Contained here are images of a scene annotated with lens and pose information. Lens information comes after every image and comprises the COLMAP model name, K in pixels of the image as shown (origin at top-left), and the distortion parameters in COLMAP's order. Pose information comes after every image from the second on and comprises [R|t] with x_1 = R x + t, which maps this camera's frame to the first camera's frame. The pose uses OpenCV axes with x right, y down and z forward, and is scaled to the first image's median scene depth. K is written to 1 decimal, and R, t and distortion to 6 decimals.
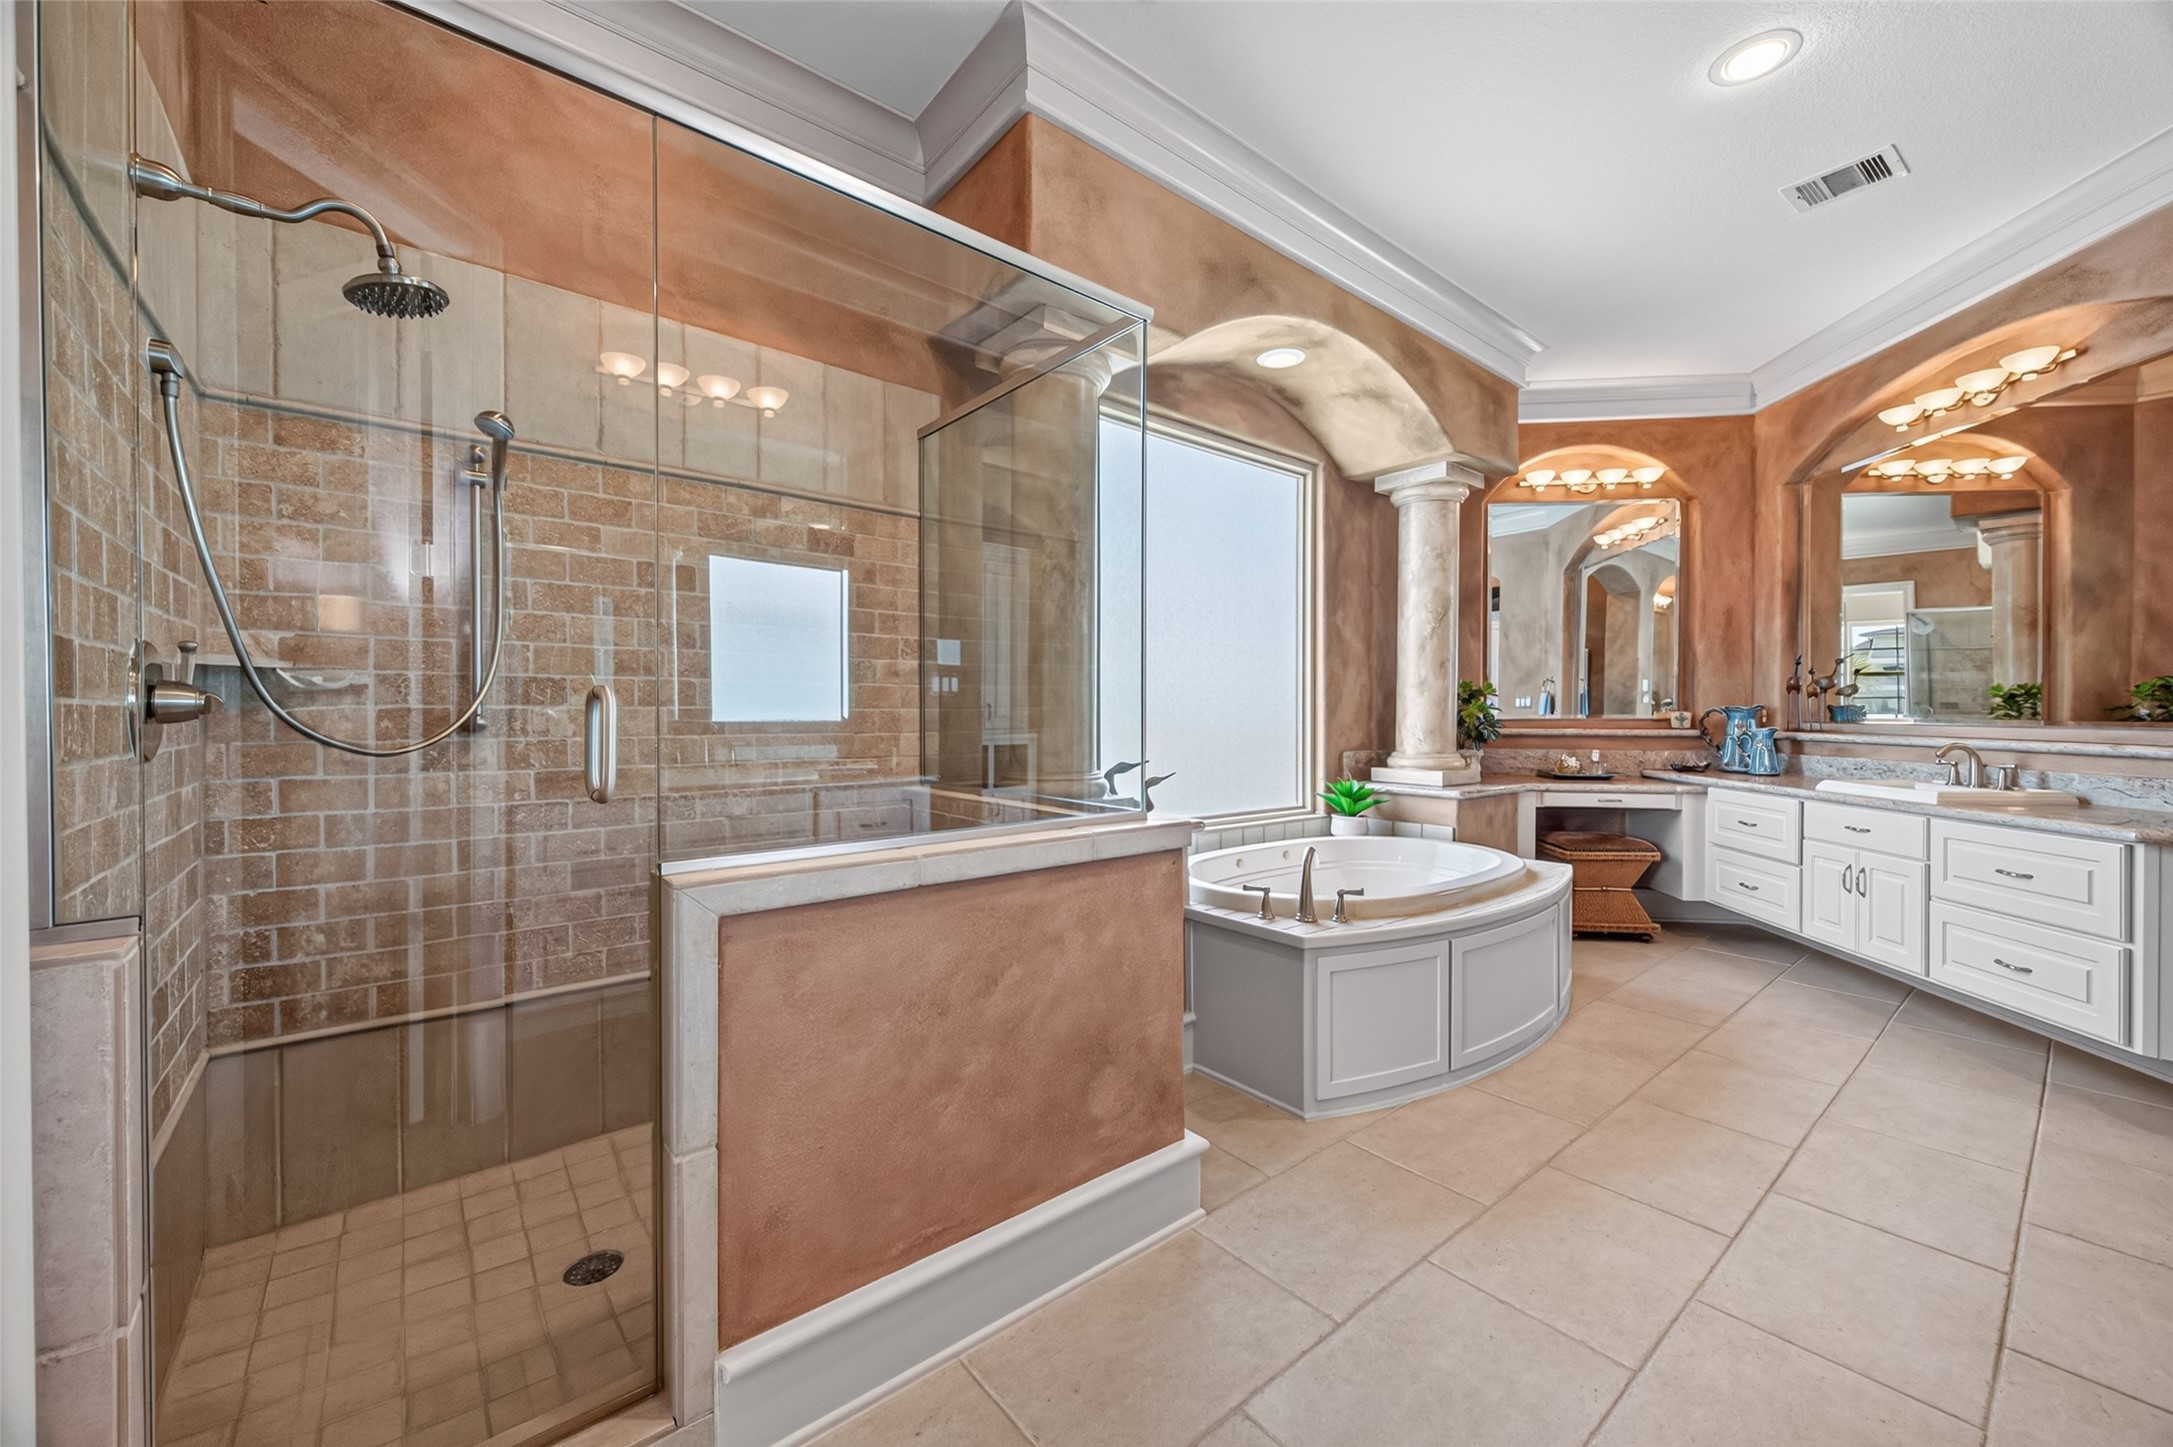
lens RADIAL K [[840.5, 0, 1091.1], [0, 840.5, 721.5], [0, 0, 1]] dist [0.003751, -0.001584]
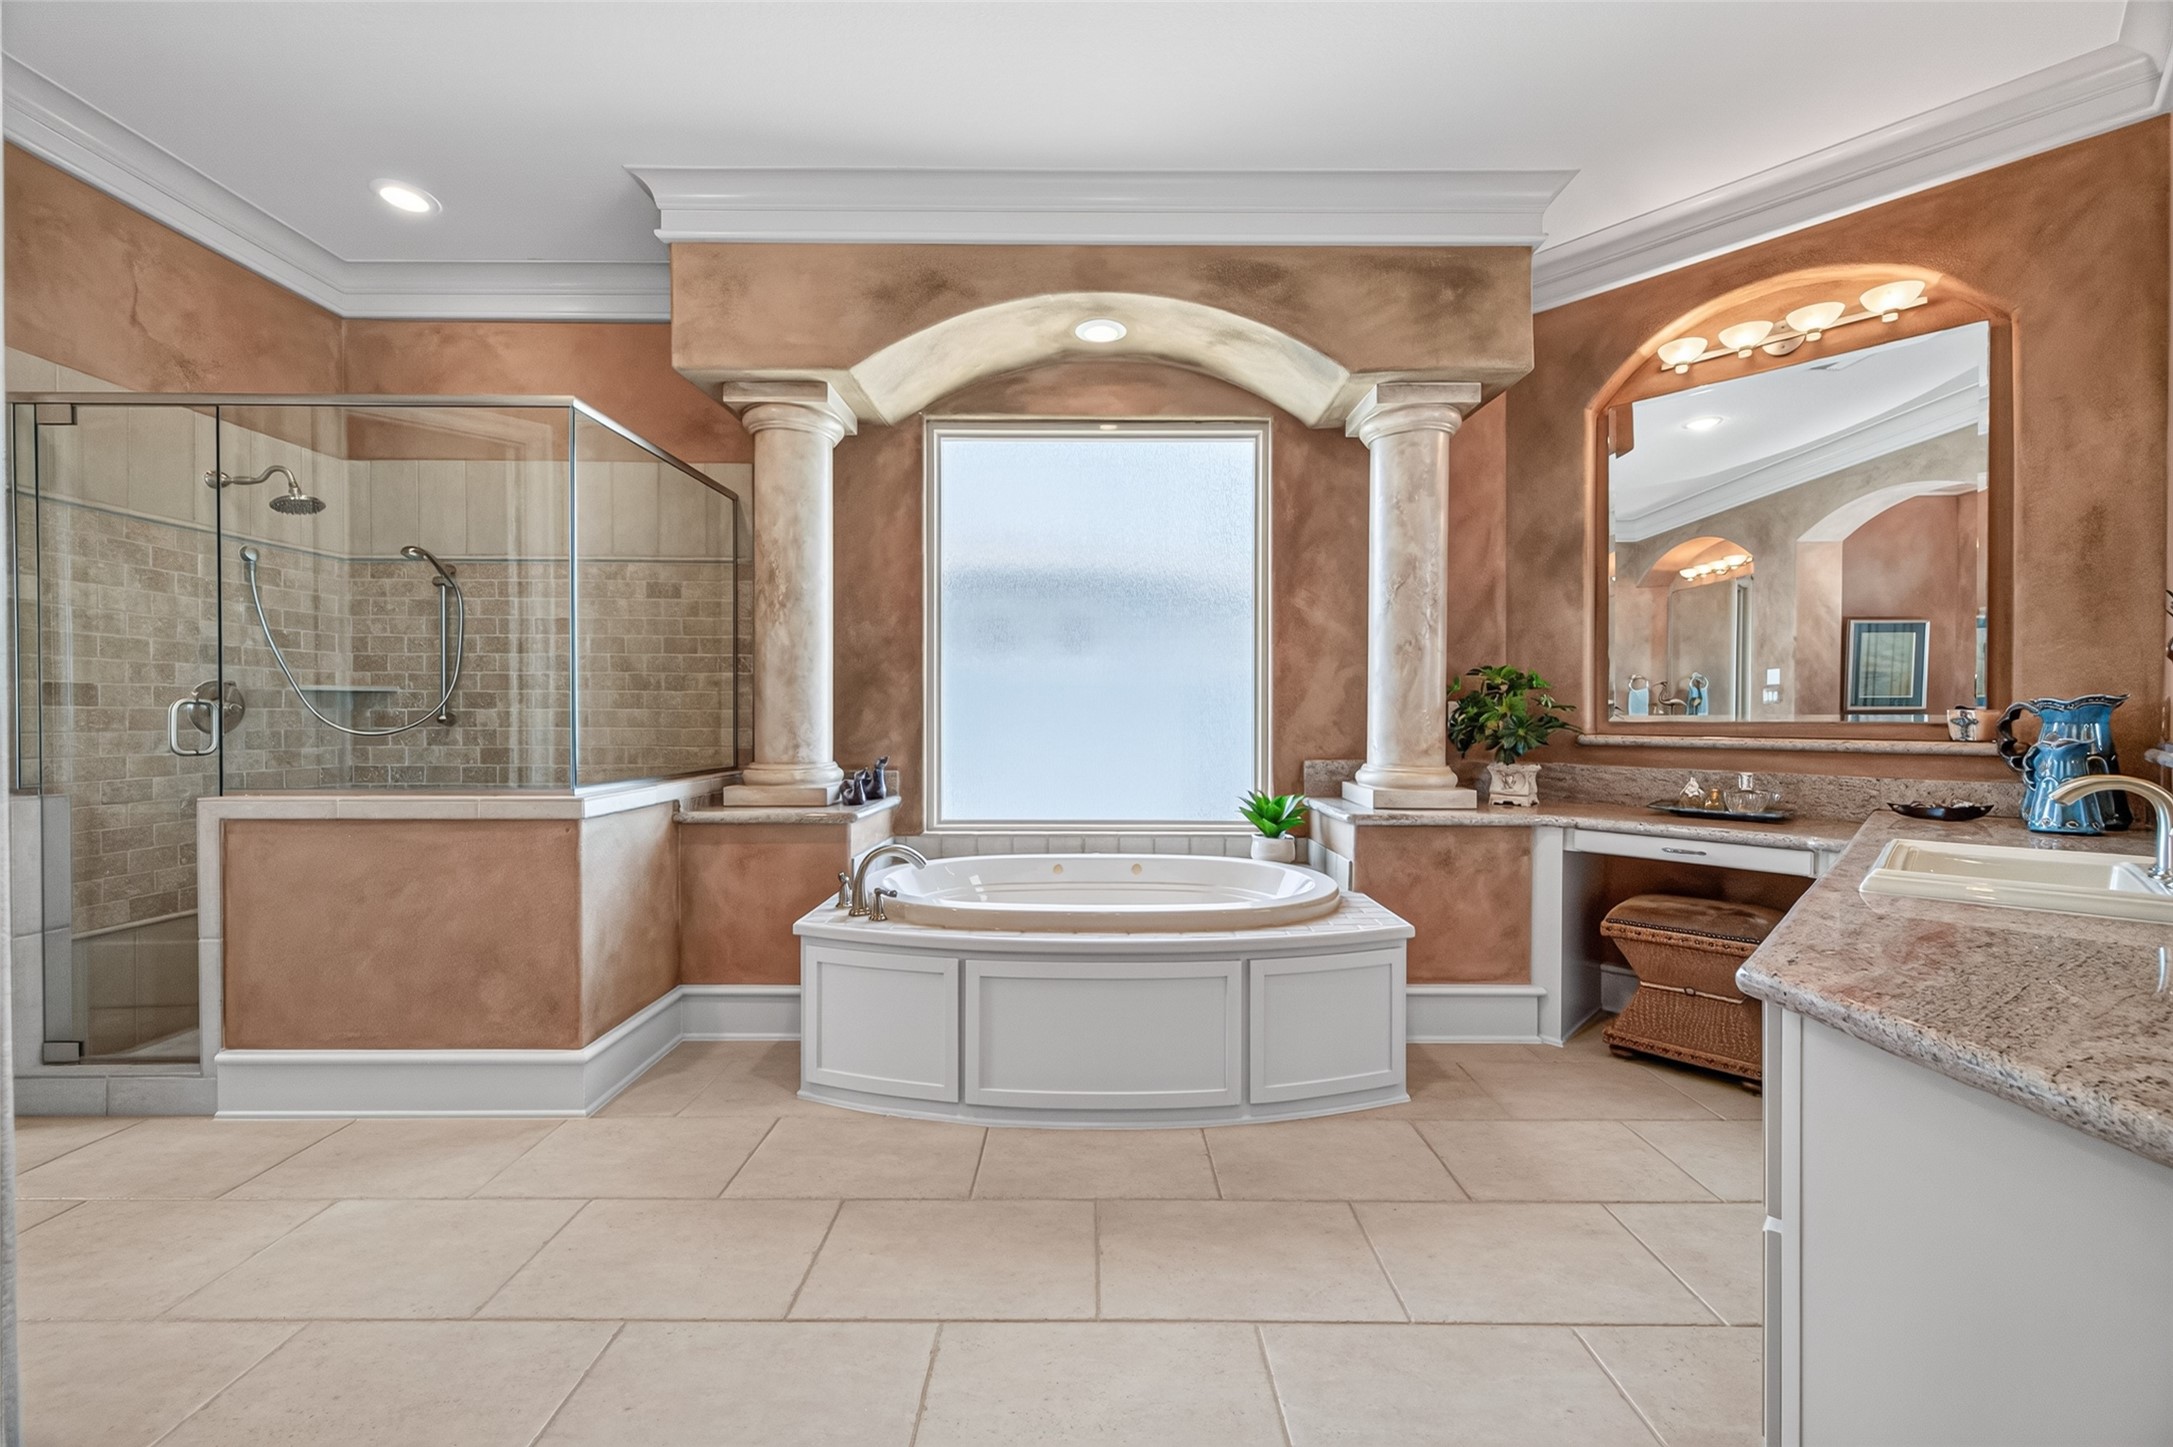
lens RADIAL K [[840.5, 0, 1092.6], [0, 840.5, 721.7], [0, 0, 1]] dist [0.003751, -0.001584]
pose [[0.769920, 0.004971, -0.638121, 1.003629], [-0.006094, 0.999981, 0.000437, -0.001029], [0.638111, 0.003552, 0.769936, 0.345556]]
